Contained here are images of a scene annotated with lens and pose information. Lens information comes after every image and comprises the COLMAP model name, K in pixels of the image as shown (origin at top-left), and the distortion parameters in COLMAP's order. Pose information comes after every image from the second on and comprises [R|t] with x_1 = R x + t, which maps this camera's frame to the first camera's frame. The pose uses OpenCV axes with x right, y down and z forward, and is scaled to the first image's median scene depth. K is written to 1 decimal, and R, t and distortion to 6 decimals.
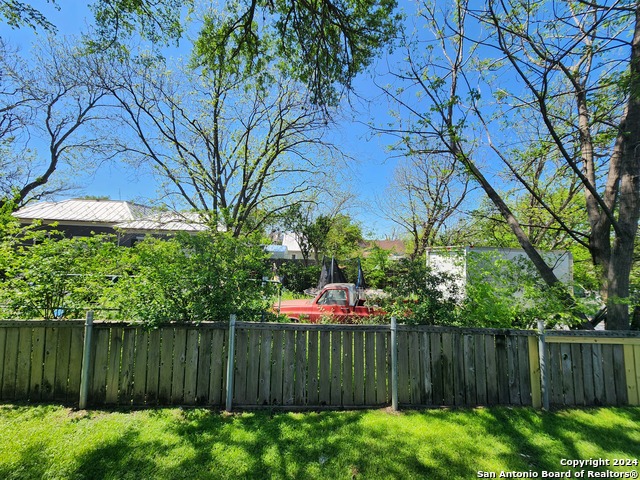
lens RADIAL K [[255.2, 0, 320.0], [0, 255.2, 240.0], [0, 0, 1]] dist [0.000353, 0.000015]
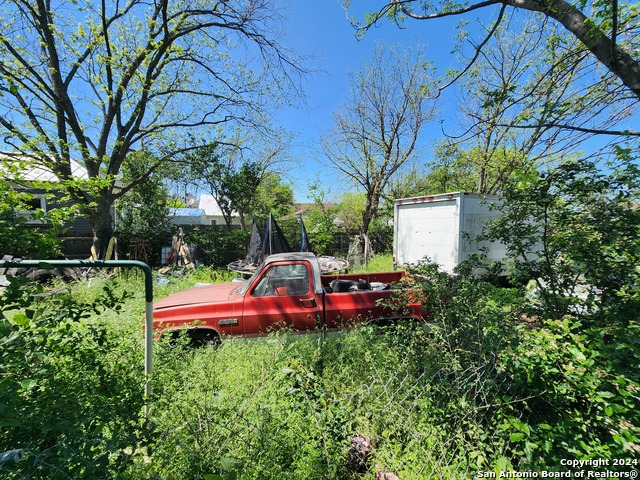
lens RADIAL K [[255.2, 0, 320.0], [0, 255.2, 240.0], [0, 0, 1]] dist [0.000353, 0.000015]
pose [[0.959430, -0.037437, 0.279450, -0.008233], [0.000463, 0.991353, 0.131221, 0.031181], [-0.281946, -0.125768, 0.951151, 0.207748]]
